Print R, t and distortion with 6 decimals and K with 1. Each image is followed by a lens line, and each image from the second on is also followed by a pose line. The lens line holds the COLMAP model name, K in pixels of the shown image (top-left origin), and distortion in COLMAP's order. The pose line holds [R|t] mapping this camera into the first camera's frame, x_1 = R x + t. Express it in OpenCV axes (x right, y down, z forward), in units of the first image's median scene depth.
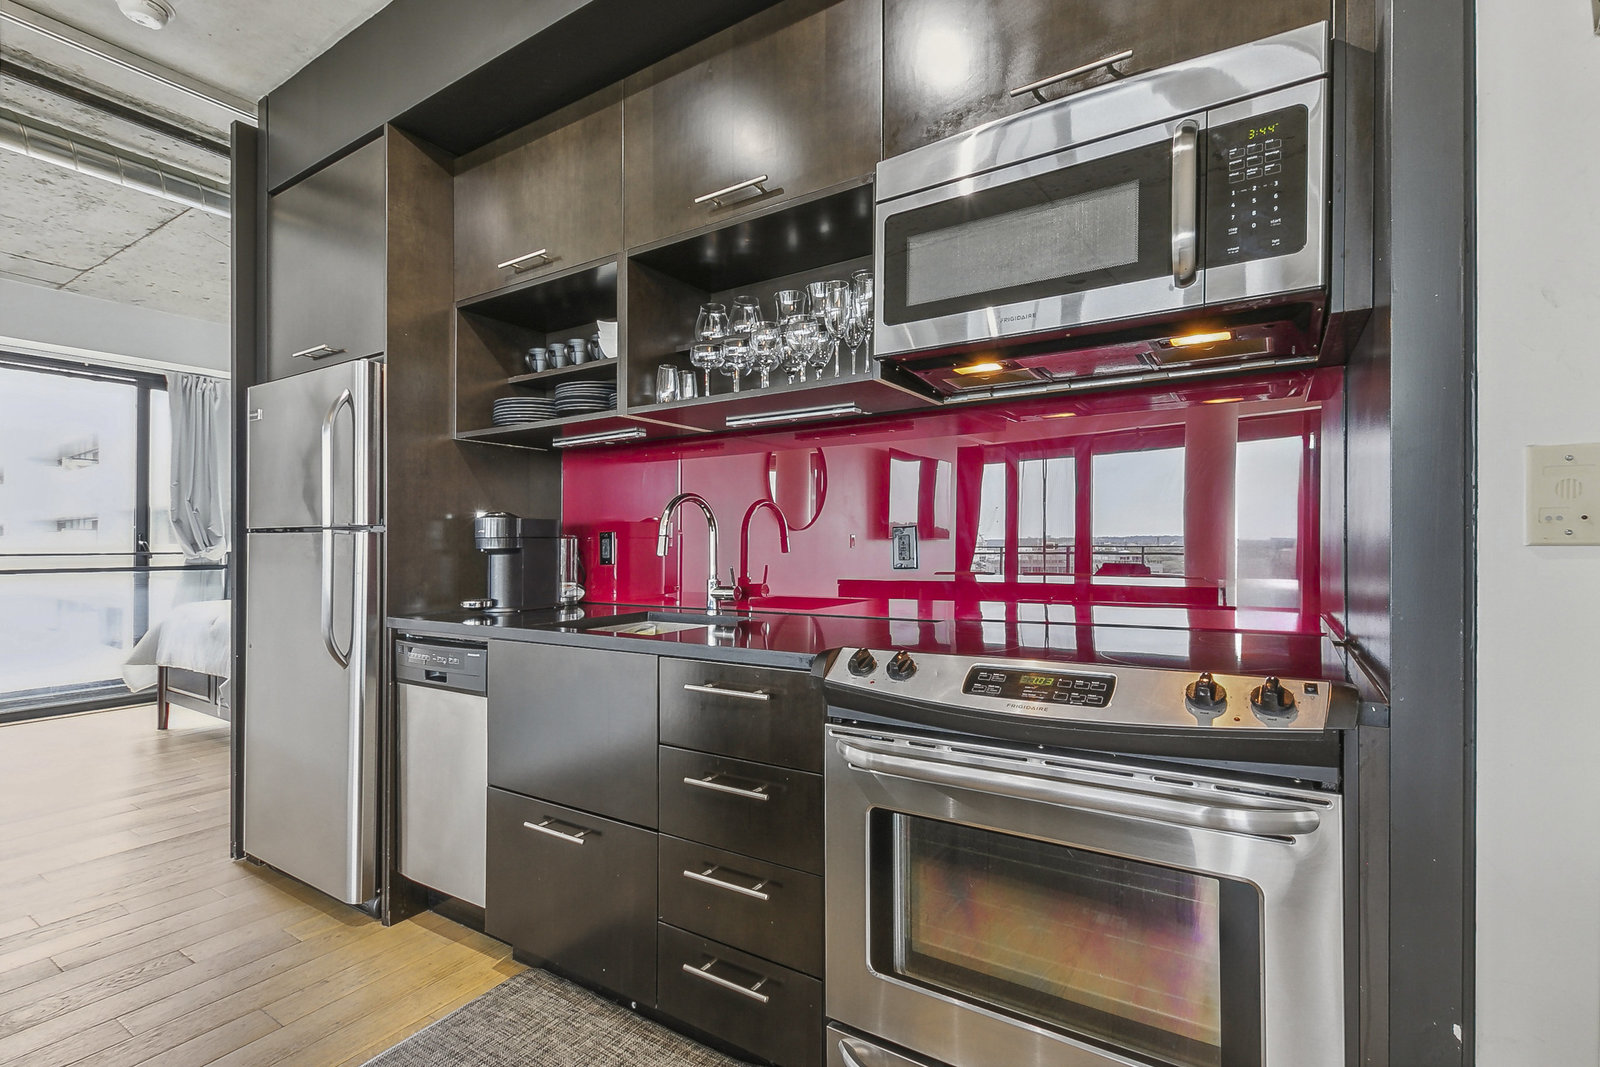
lens RADIAL K [[735.3, 0, 811.1], [0, 735.3, 526.5], [0, 0, 1]] dist [0.021444, 0.000528]
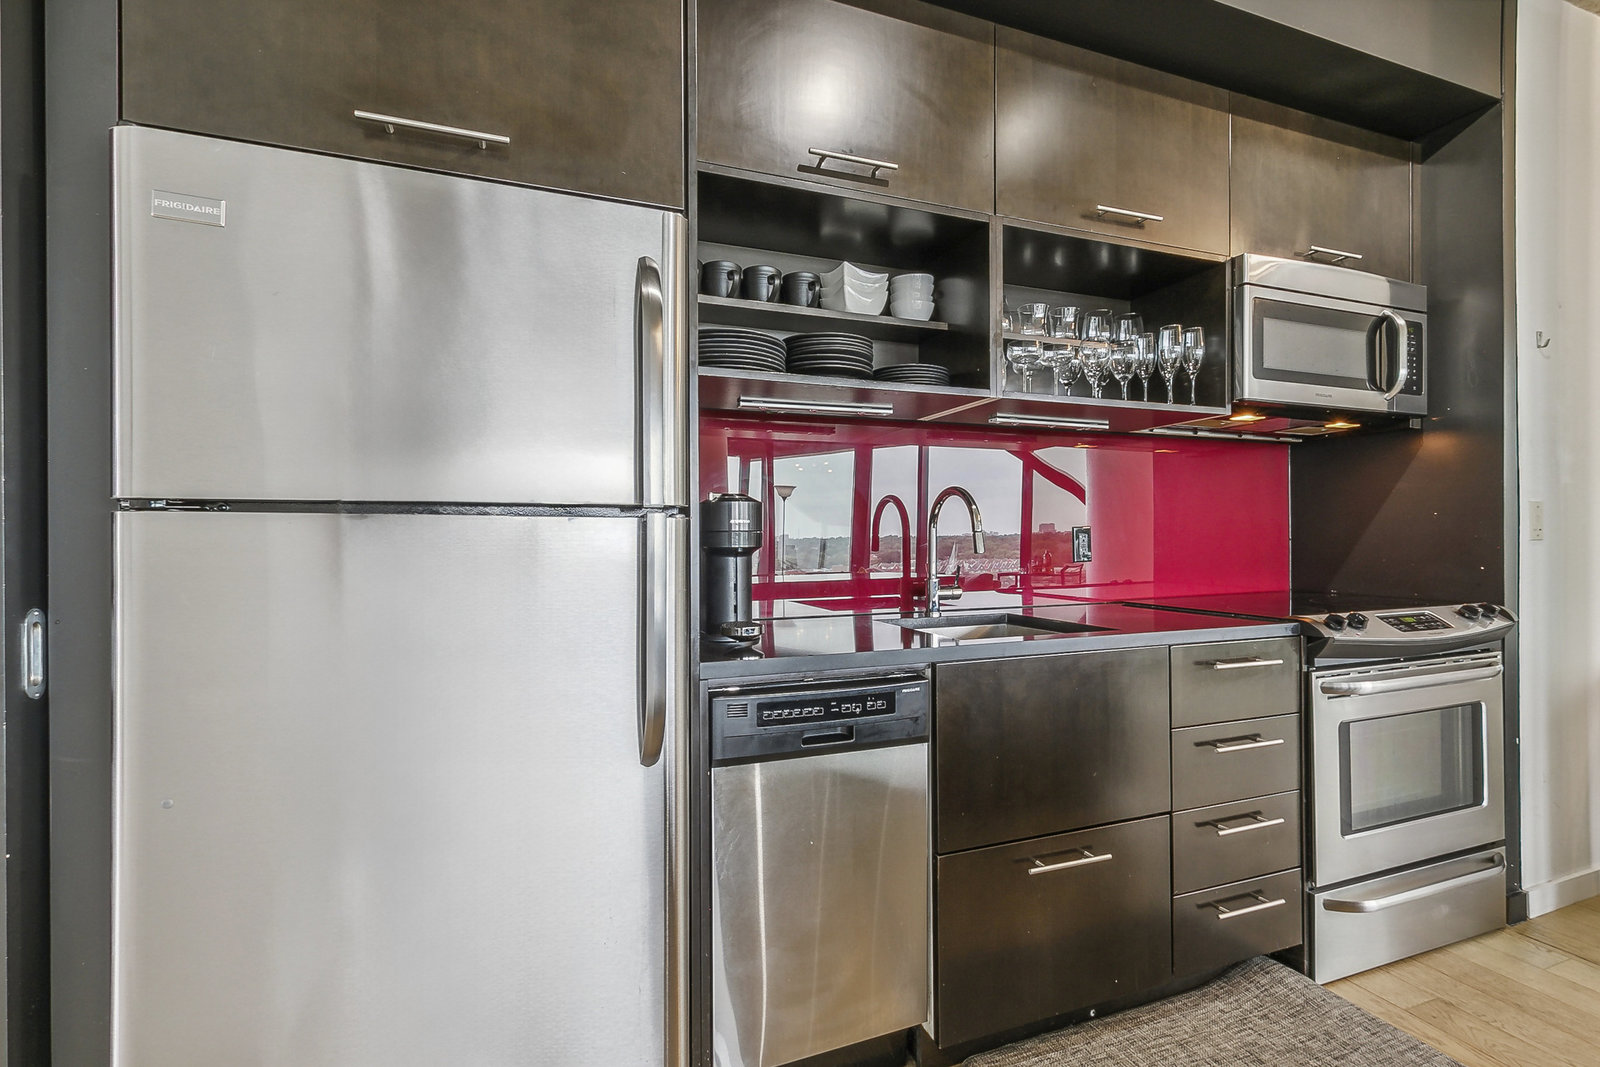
lens RADIAL K [[718.0, 0, 790.1], [0, 718.0, 538.2], [0, 0, 1]] dist [-0.001945, -0.000755]
pose [[0.608904, 0.009344, 0.793189, -0.940725], [-0.012576, 0.999919, -0.002125, 0.022288], [-0.793144, -0.008682, 0.608972, 0.572099]]
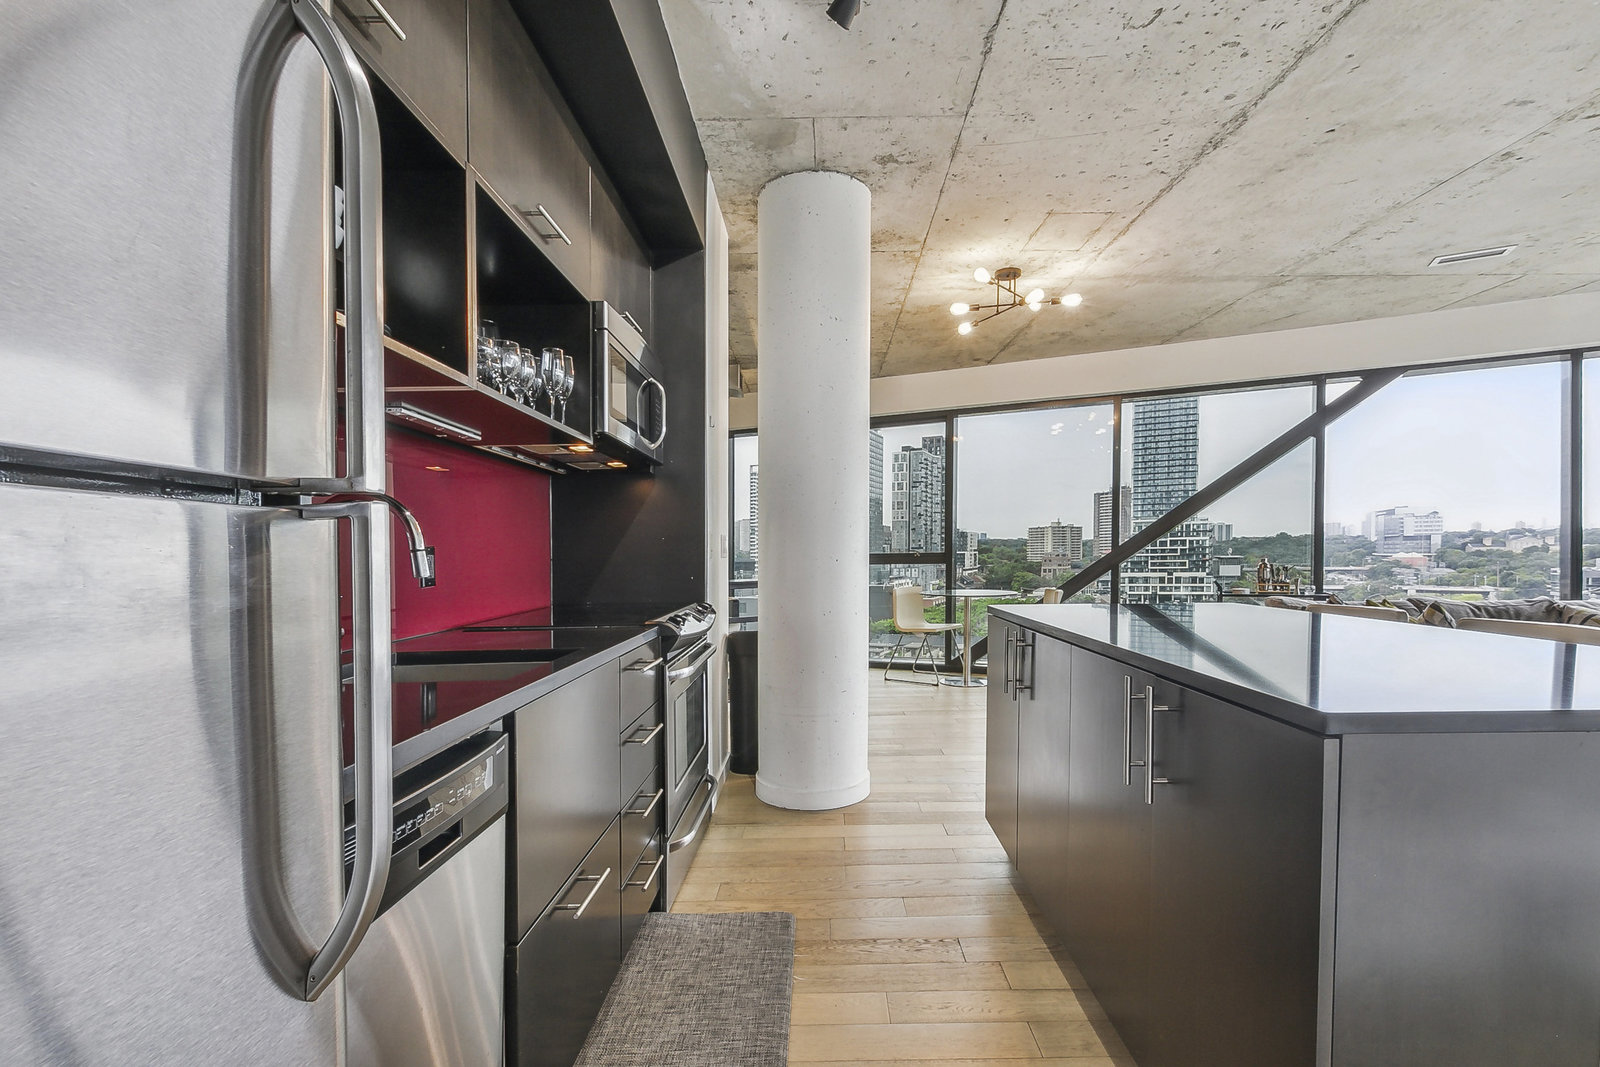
lens RADIAL K [[739.6, 0, 806.9], [0, 739.6, 573.7], [0, 0, 1]] dist [0.004823, -0.001397]
pose [[-0.524994, 0.001089, 0.851105, -0.918618], [0.016331, 0.999828, 0.008794, 0.032767], [-0.850949, 0.018516, -0.524921, 0.964008]]
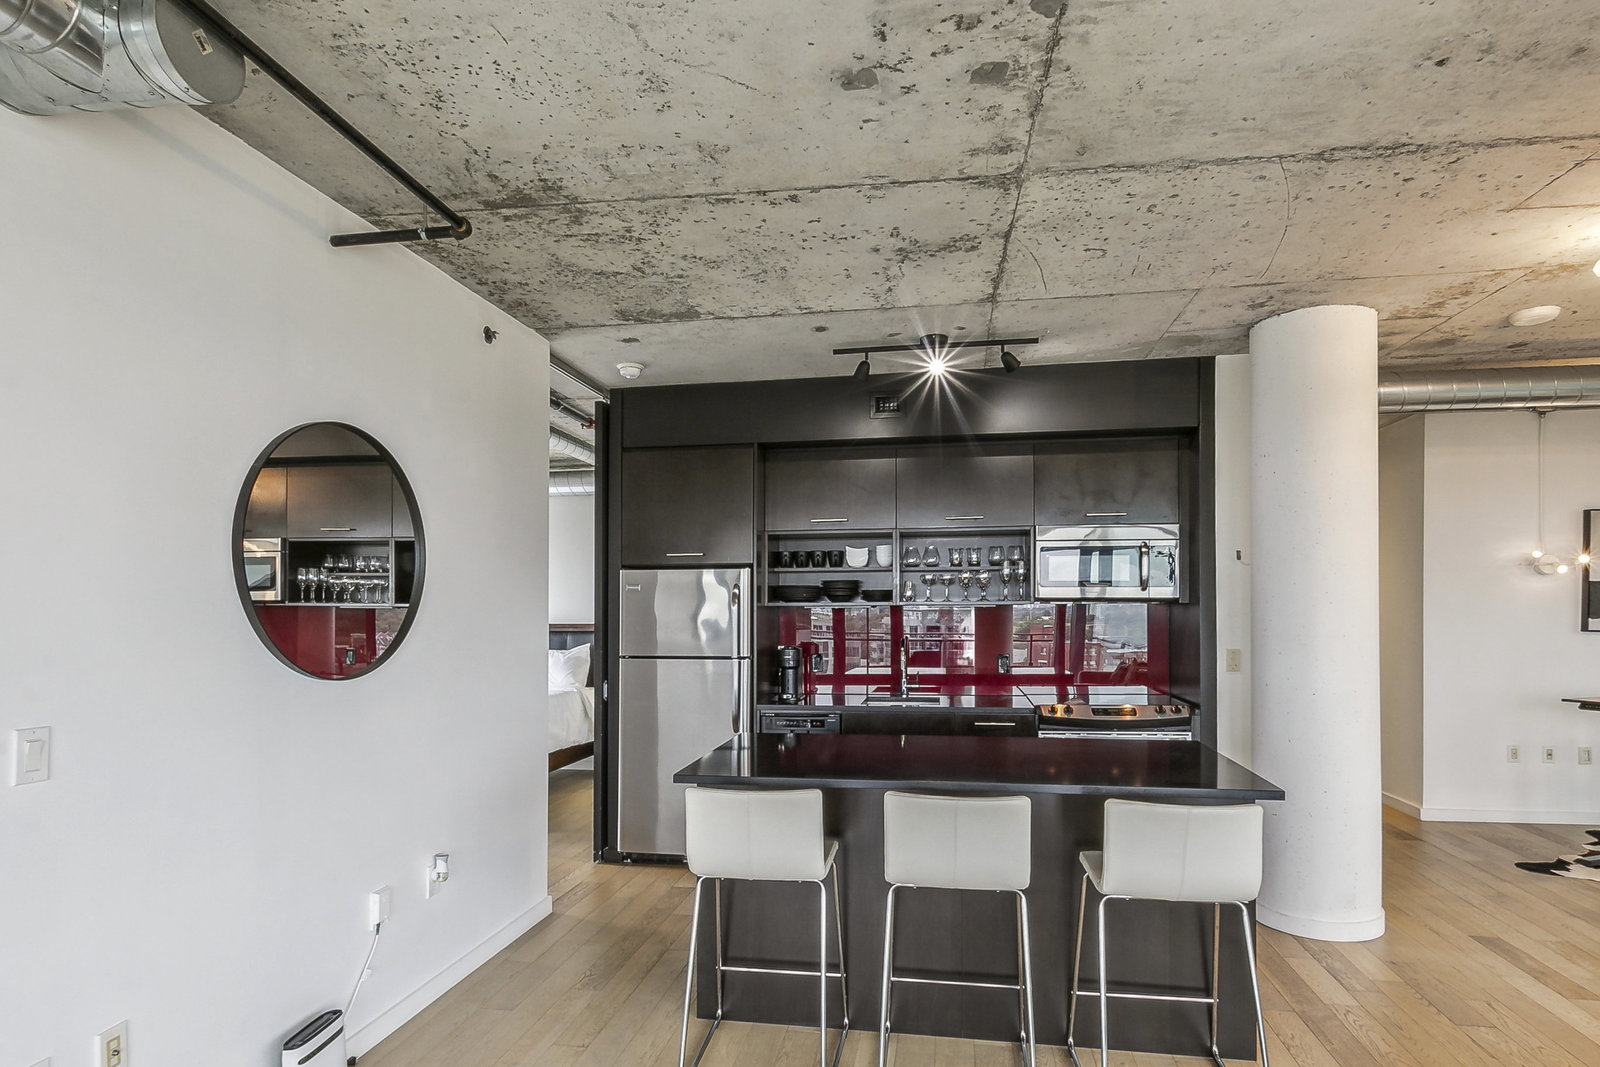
lens RADIAL K [[859.8, 0, 816.8], [0, 859.8, 565.2], [0, 0, 1]] dist [-0.003220, -0.000304]
pose [[0.918036, 0.030981, 0.395285, -1.251954], [-0.012639, 0.998723, -0.048922, -0.121585], [-0.396295, 0.039916, 0.917255, -1.036891]]
